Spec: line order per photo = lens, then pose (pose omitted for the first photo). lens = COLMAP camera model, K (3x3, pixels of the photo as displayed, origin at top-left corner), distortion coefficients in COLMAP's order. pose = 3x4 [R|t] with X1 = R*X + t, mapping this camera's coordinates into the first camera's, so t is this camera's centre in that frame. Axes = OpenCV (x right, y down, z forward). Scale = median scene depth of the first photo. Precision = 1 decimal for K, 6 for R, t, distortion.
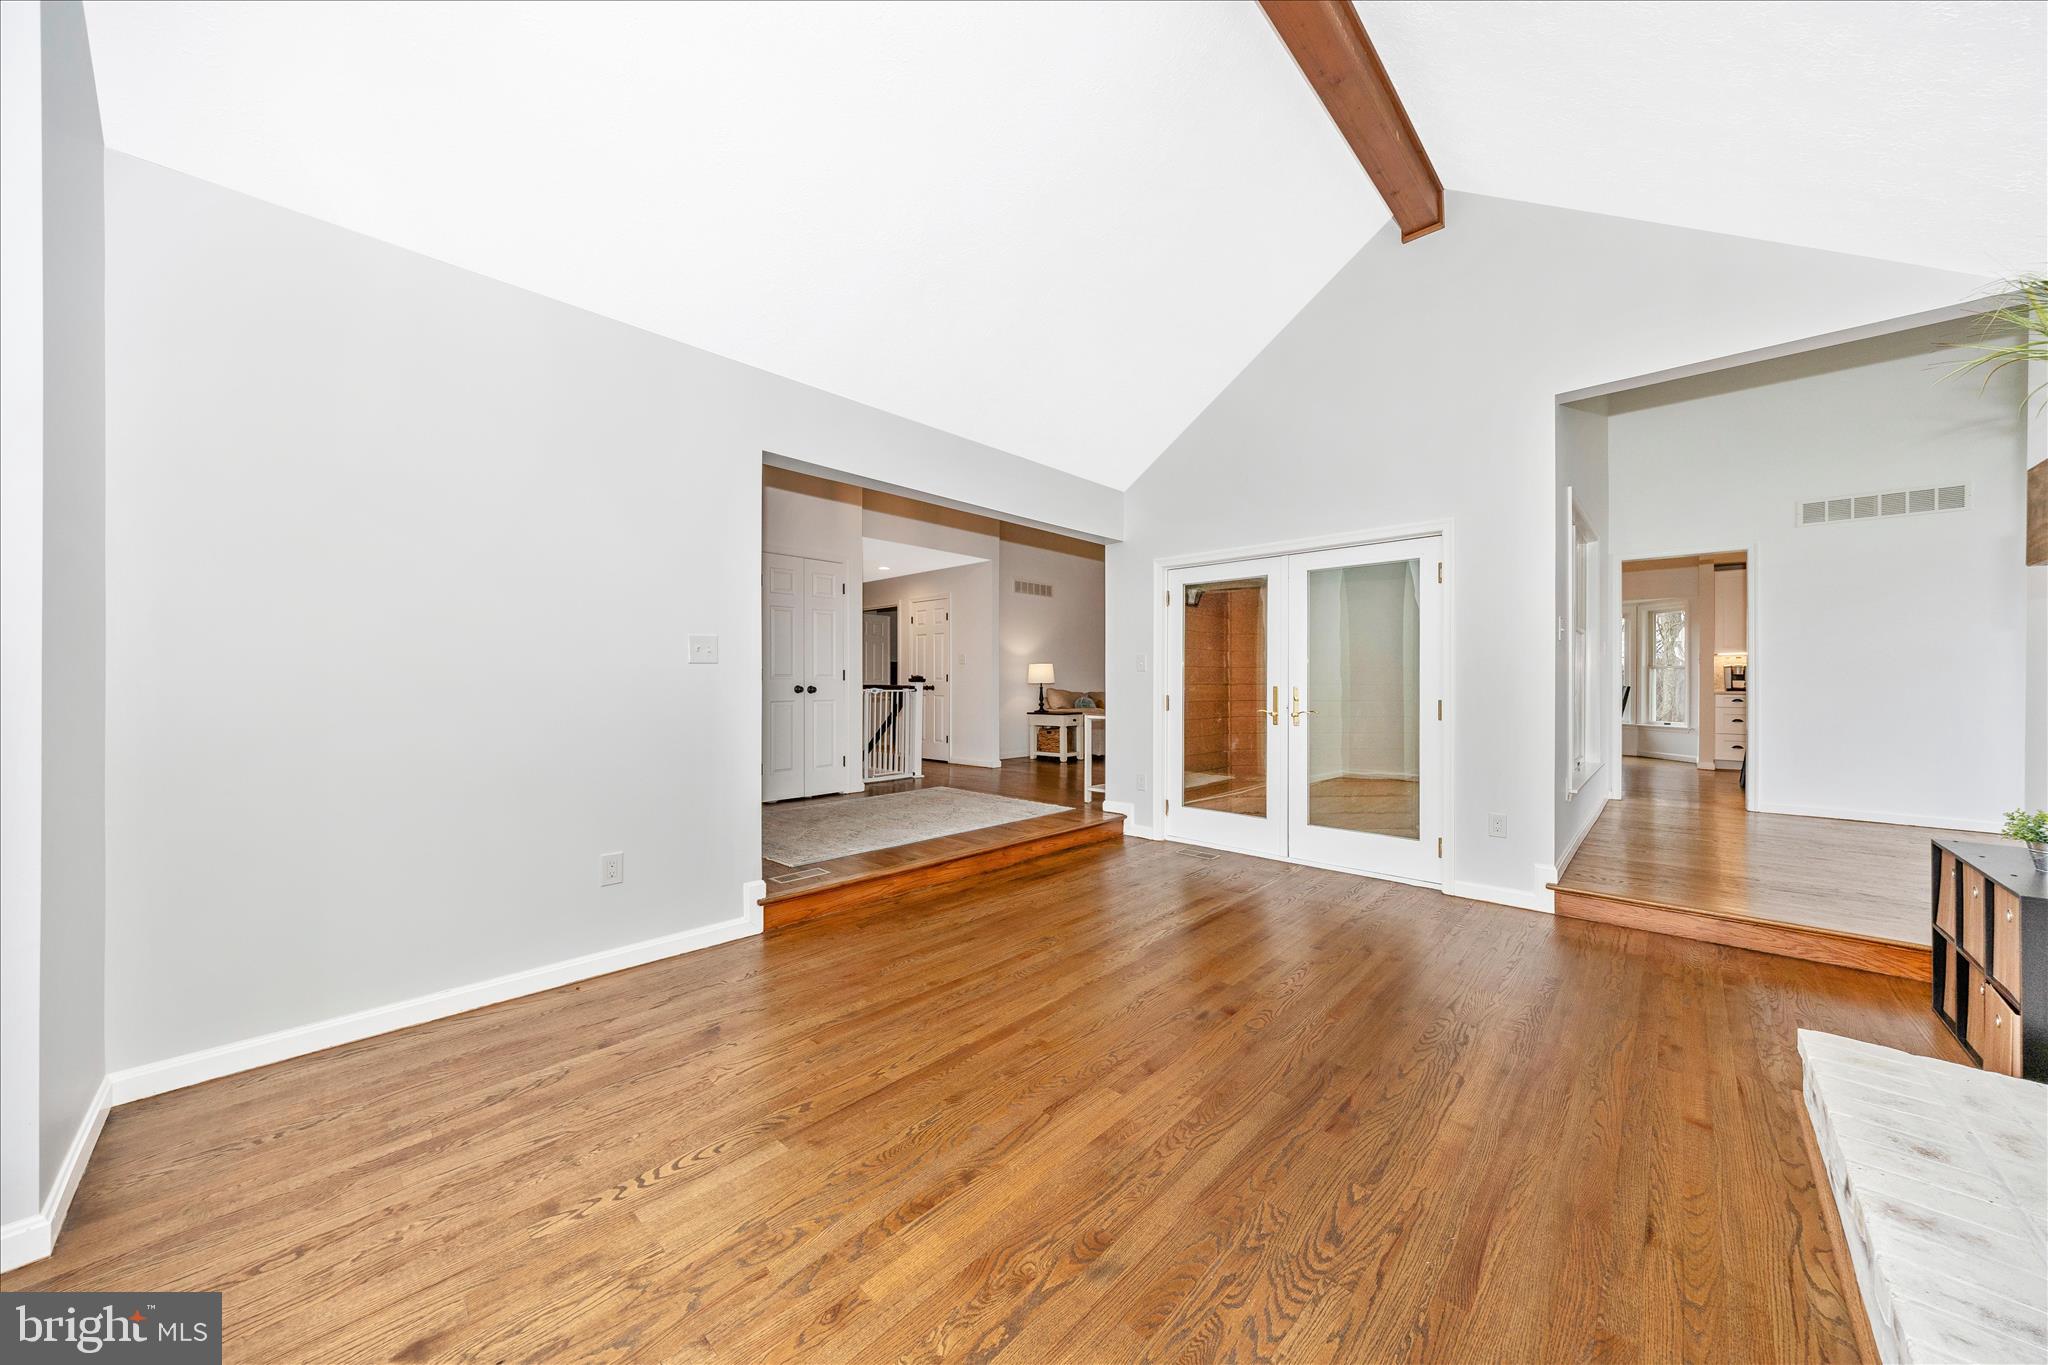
lens RADIAL K [[705.2, 0, 1024.0], [0, 705.2, 682.5], [0, 0, 1]] dist [-0.000503, 0.000008]
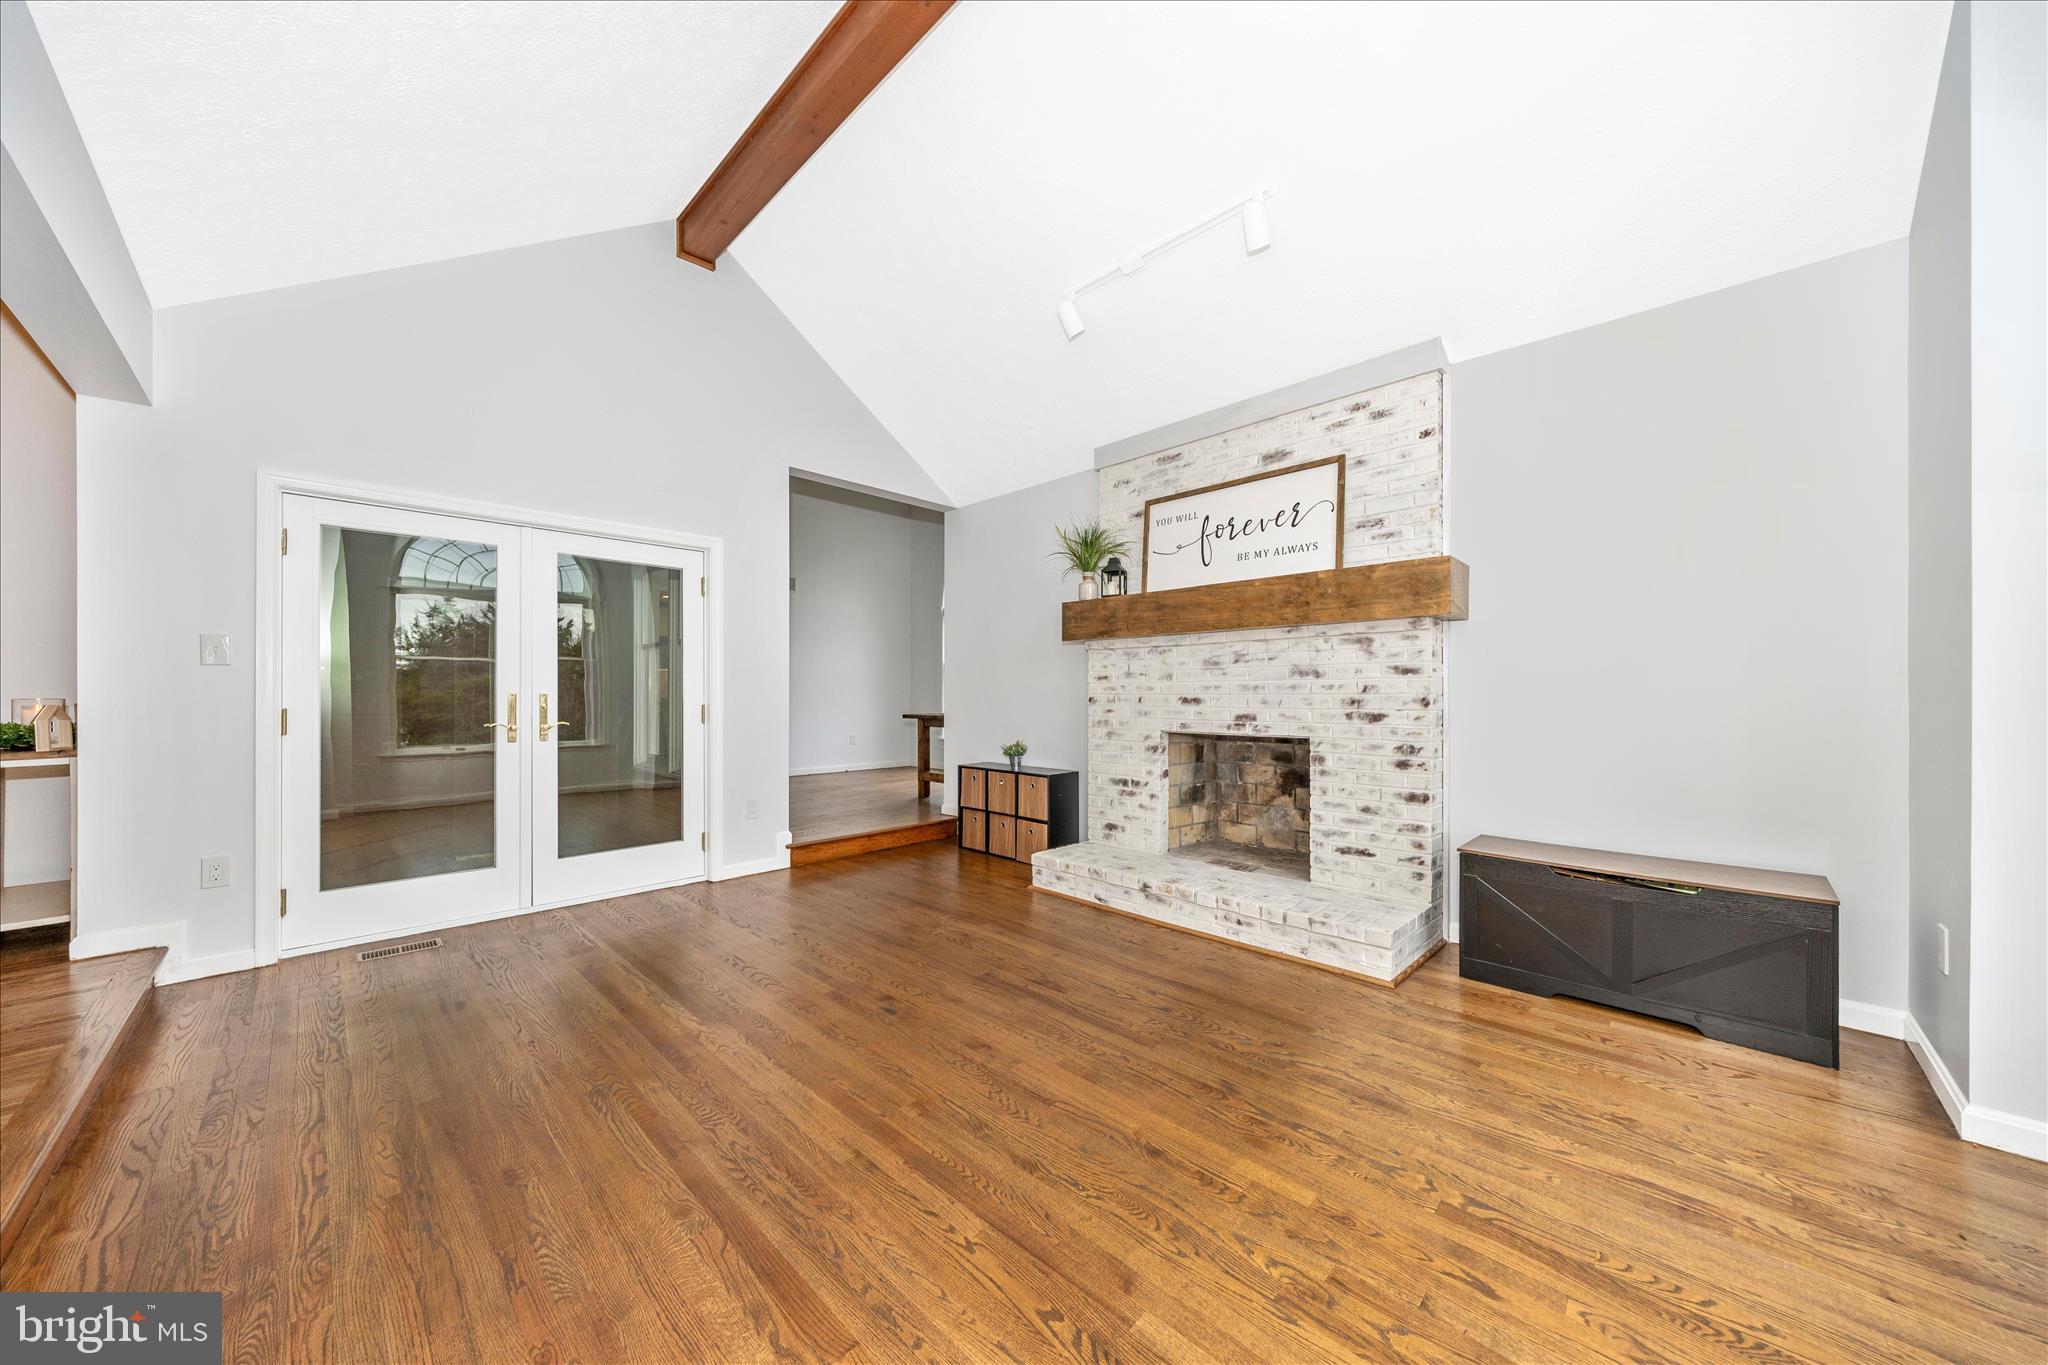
lens RADIAL K [[705.2, 0, 1024.0], [0, 705.2, 682.5], [0, 0, 1]] dist [-0.000503, 0.000008]
pose [[0.019863, 0.010184, 0.999751, -0.738156], [0.008058, 0.999914, -0.010346, 0.013449], [-0.999770, 0.008262, 0.019779, 0.762825]]
